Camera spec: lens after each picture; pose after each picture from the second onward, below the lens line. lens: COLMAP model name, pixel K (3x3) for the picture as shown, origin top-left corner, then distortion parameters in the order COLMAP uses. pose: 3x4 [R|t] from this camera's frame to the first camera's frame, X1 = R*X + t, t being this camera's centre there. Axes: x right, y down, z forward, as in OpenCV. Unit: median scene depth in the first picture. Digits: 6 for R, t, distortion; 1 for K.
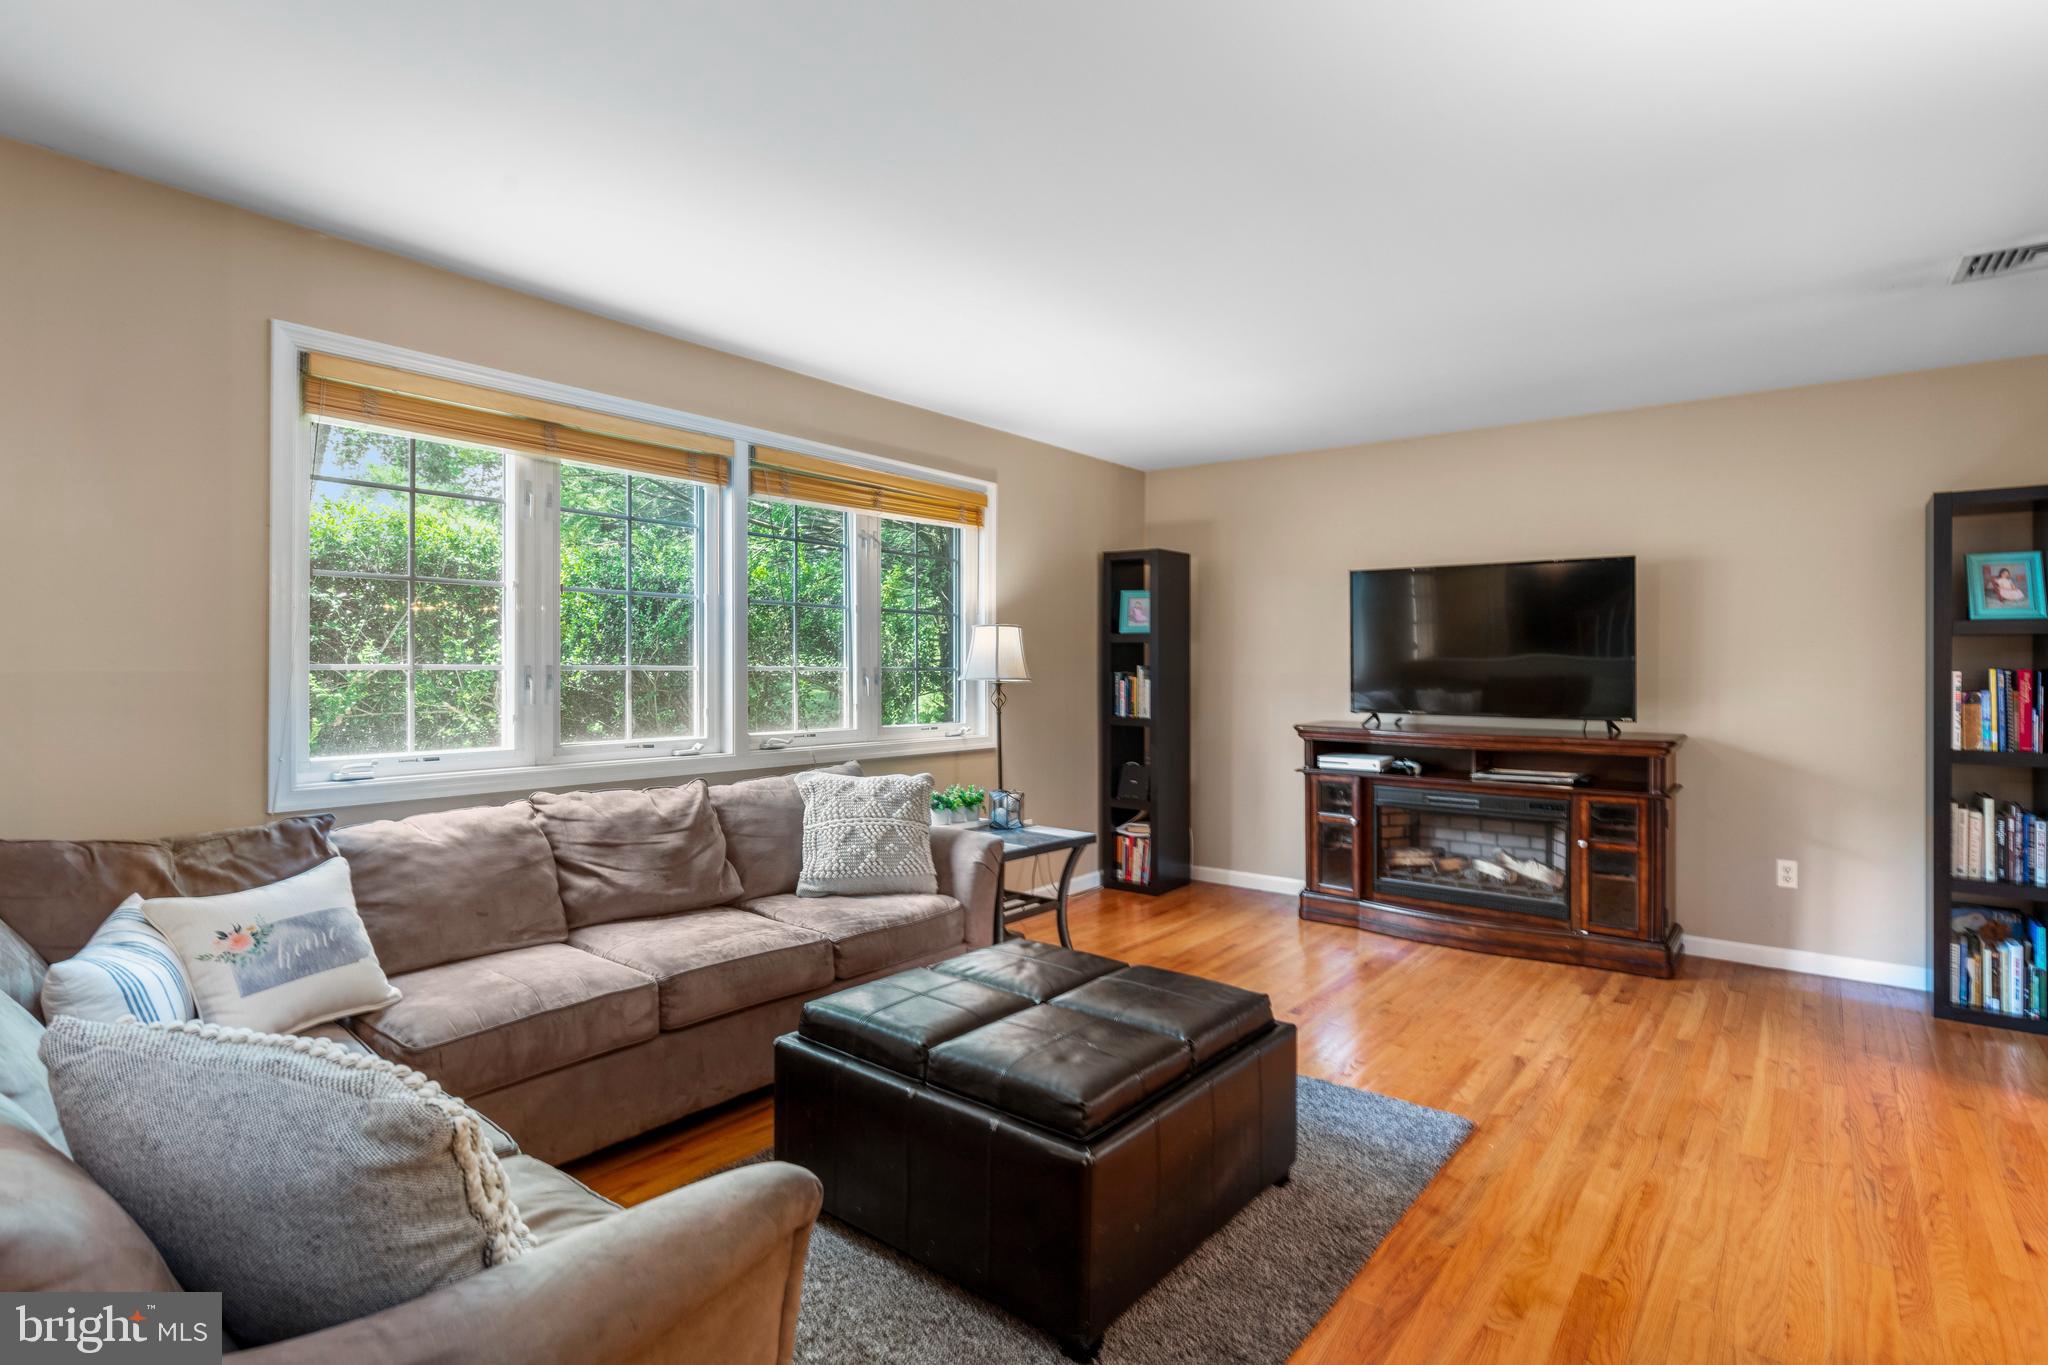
lens RADIAL K [[1038.3, 0, 986.9], [0, 1038.3, 663.4], [0, 0, 1]] dist [-0.001212, 0.000196]
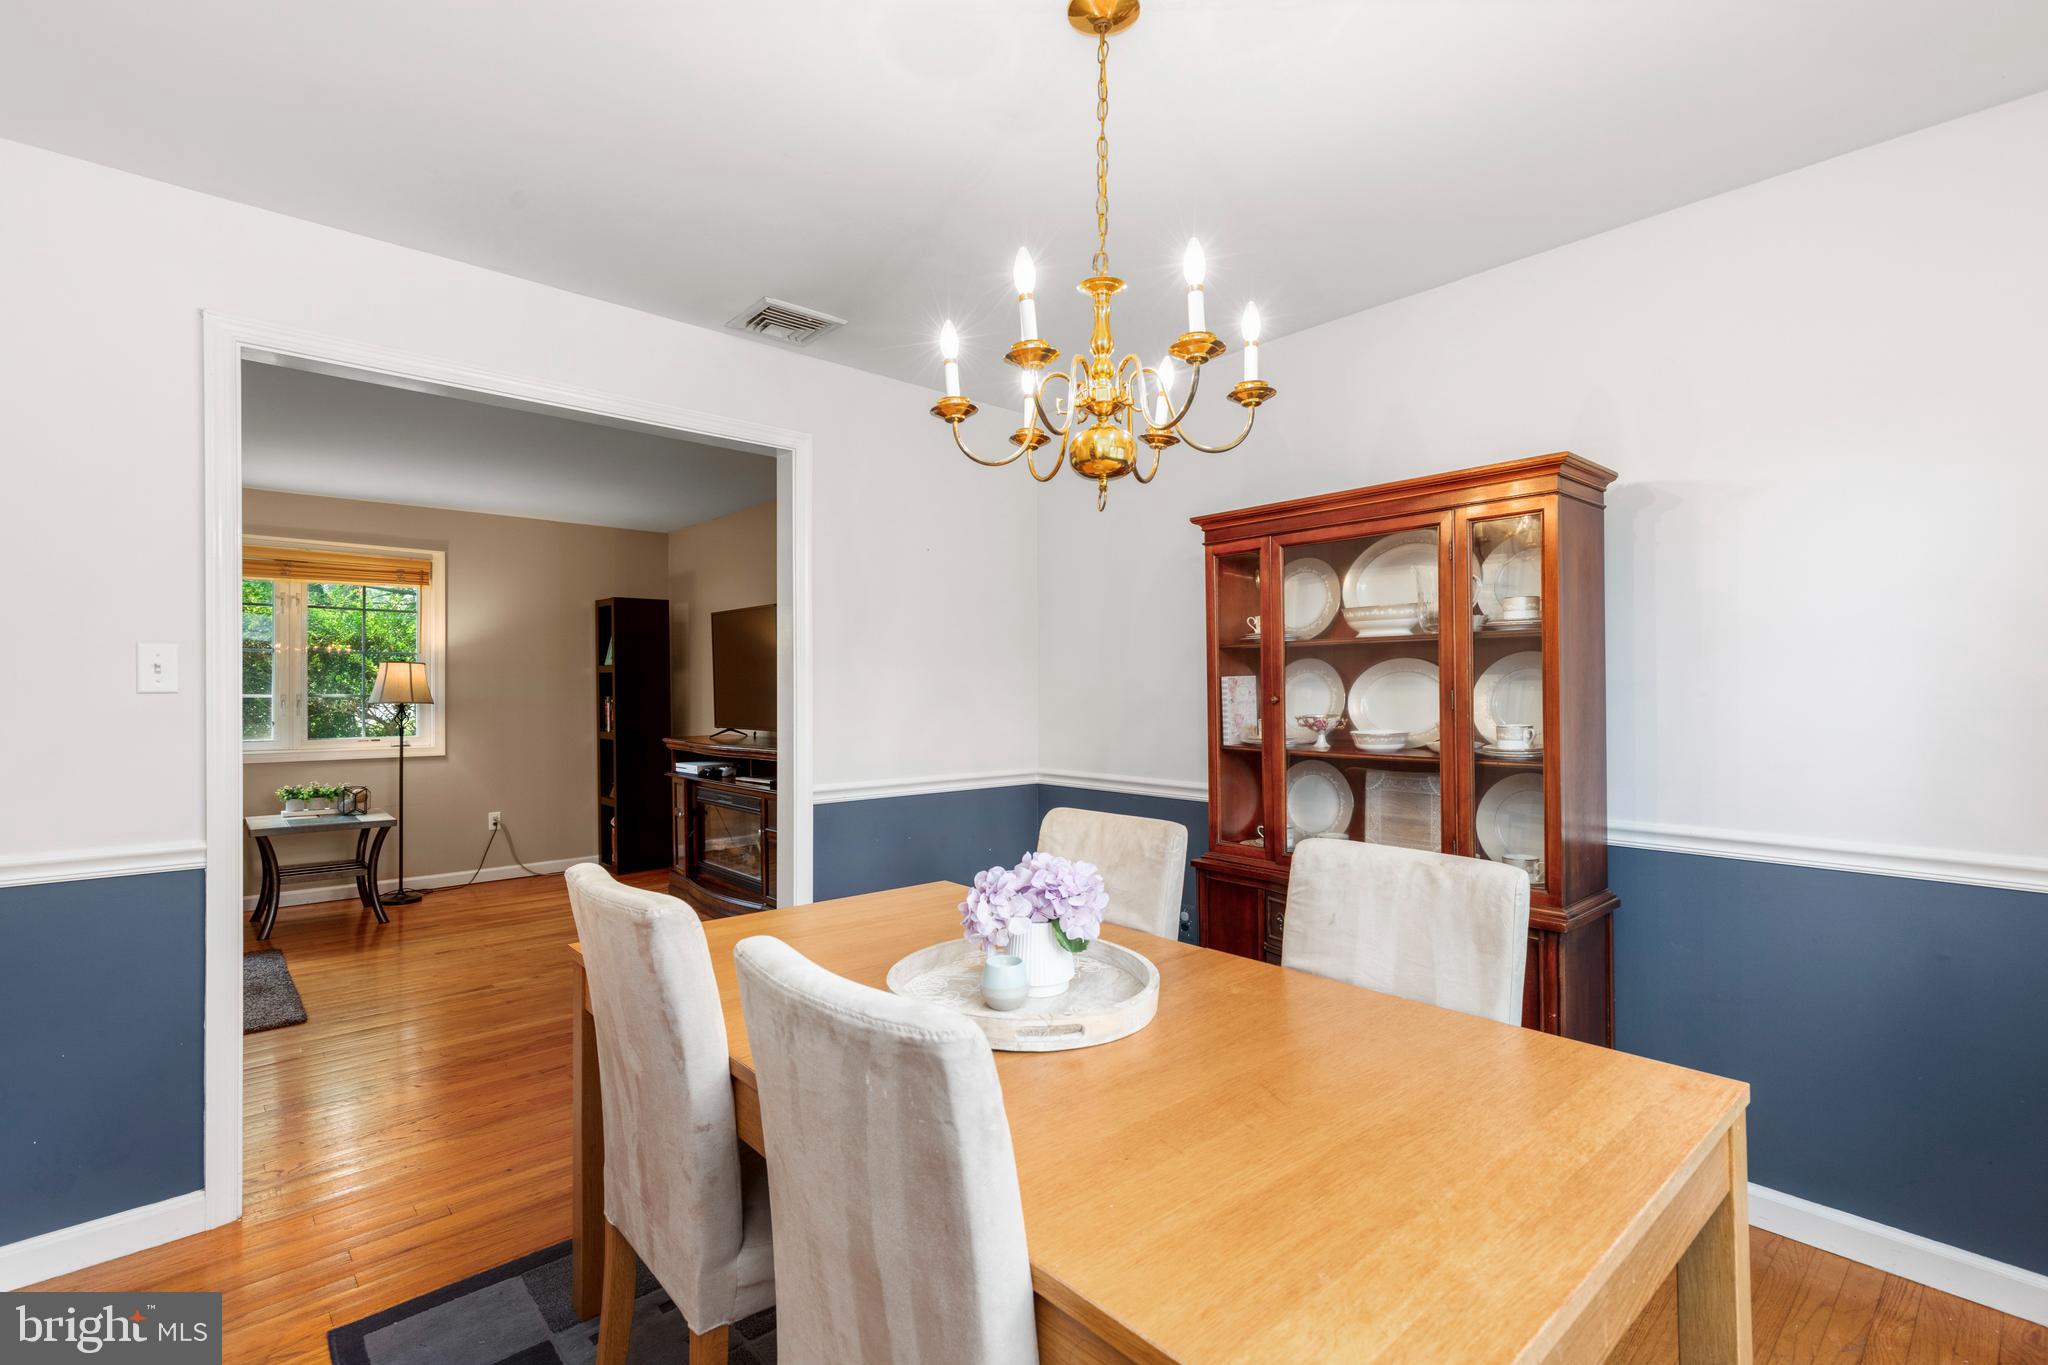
lens RADIAL K [[939.0, 0, 1012.2], [0, 939.0, 687.6], [0, 0, 1]] dist [0.012574, -0.001396]
pose [[0.986102, -0.010375, -0.165816, 1.064135], [0.009981, 0.999945, -0.003209, 0.008483], [0.165841, 0.001510, 0.986151, -0.056905]]
